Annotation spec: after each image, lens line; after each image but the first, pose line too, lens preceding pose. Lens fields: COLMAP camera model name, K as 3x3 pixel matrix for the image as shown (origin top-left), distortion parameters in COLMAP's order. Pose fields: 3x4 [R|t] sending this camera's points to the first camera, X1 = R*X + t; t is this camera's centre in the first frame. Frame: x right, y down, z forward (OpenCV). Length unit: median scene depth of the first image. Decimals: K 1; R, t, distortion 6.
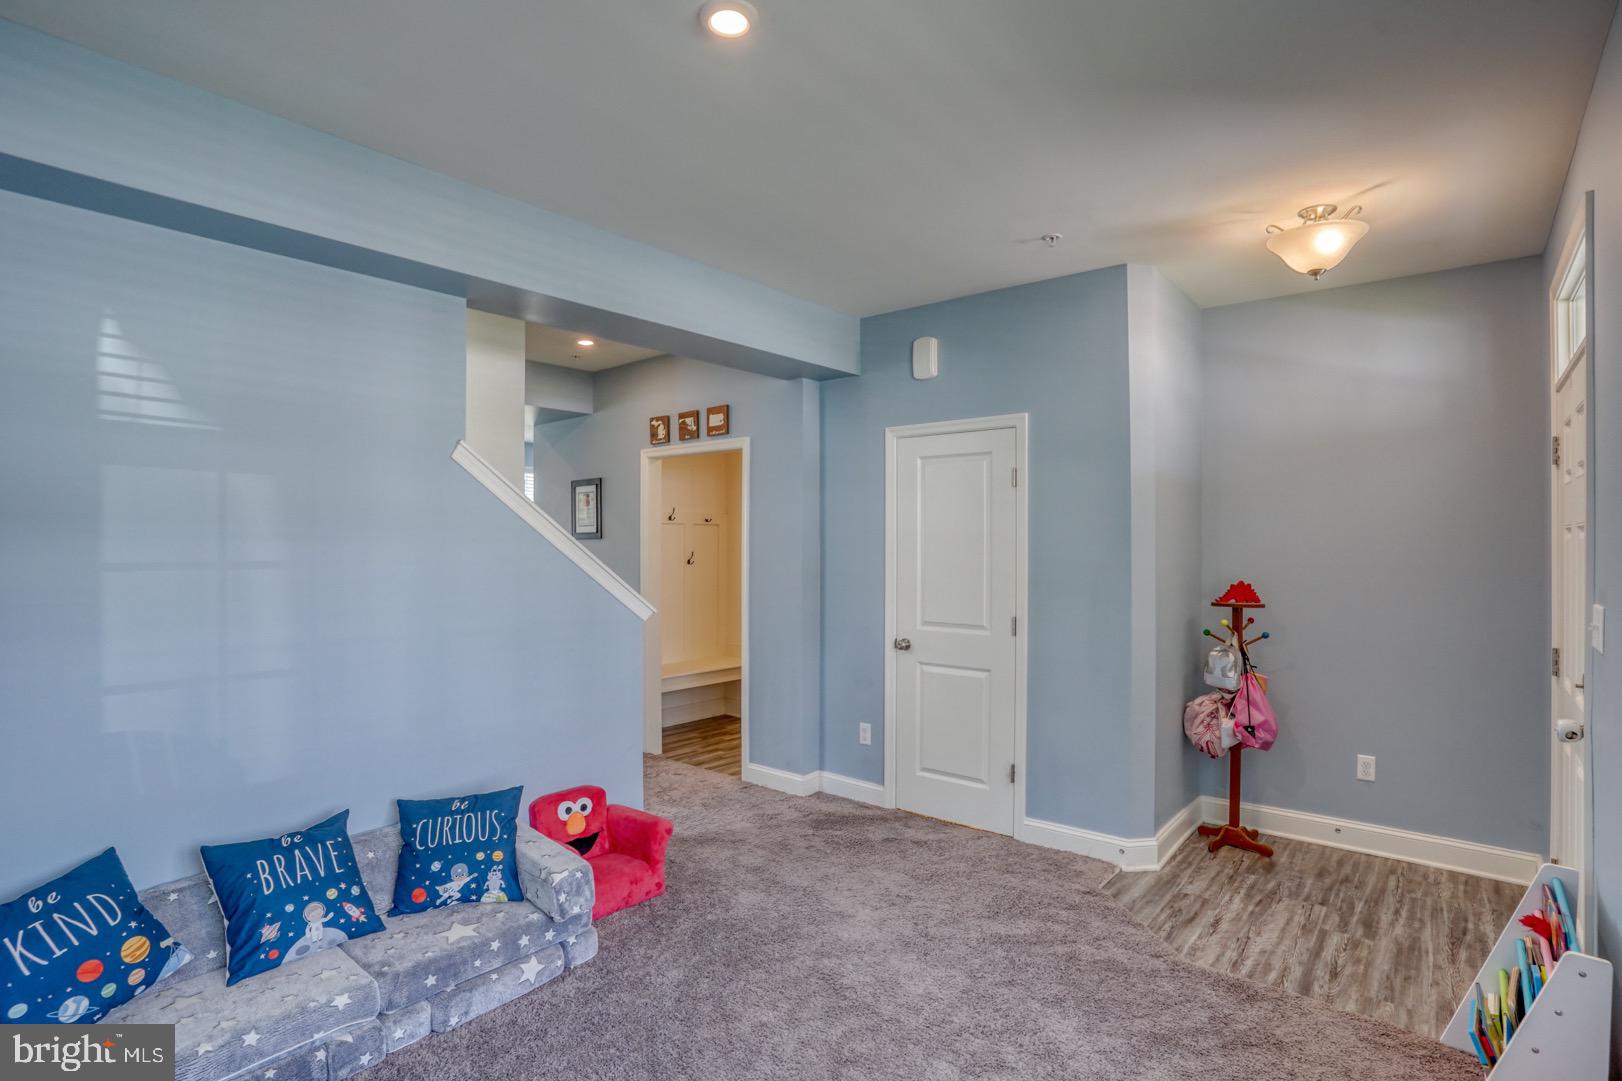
lens RADIAL K [[819.0, 0, 815.0], [0, 819.0, 536.7], [0, 0, 1]] dist [-0.080349, 0.040994]
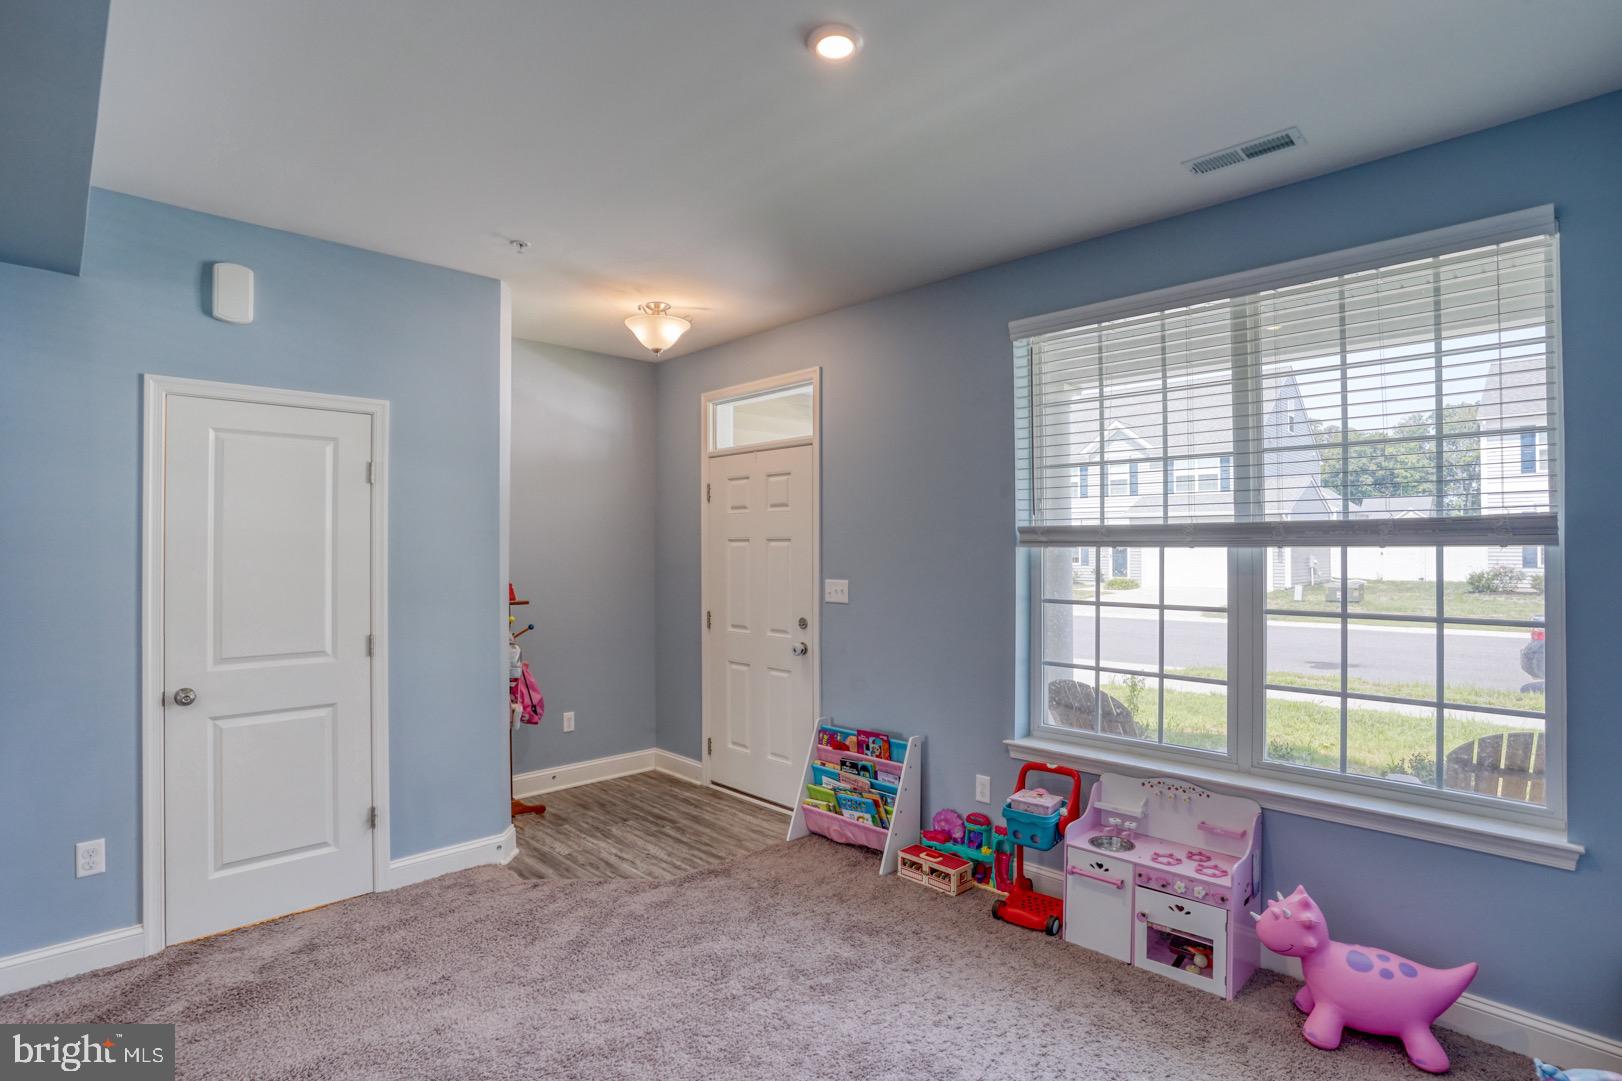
lens RADIAL K [[819.0, 0, 815.0], [0, 819.0, 536.7], [0, 0, 1]] dist [-0.080349, 0.040994]
pose [[0.084386, 0.010612, 0.996377, -0.600574], [-0.009266, 0.999908, -0.009865, -0.001243], [-0.996390, -0.008400, 0.084477, 0.497883]]
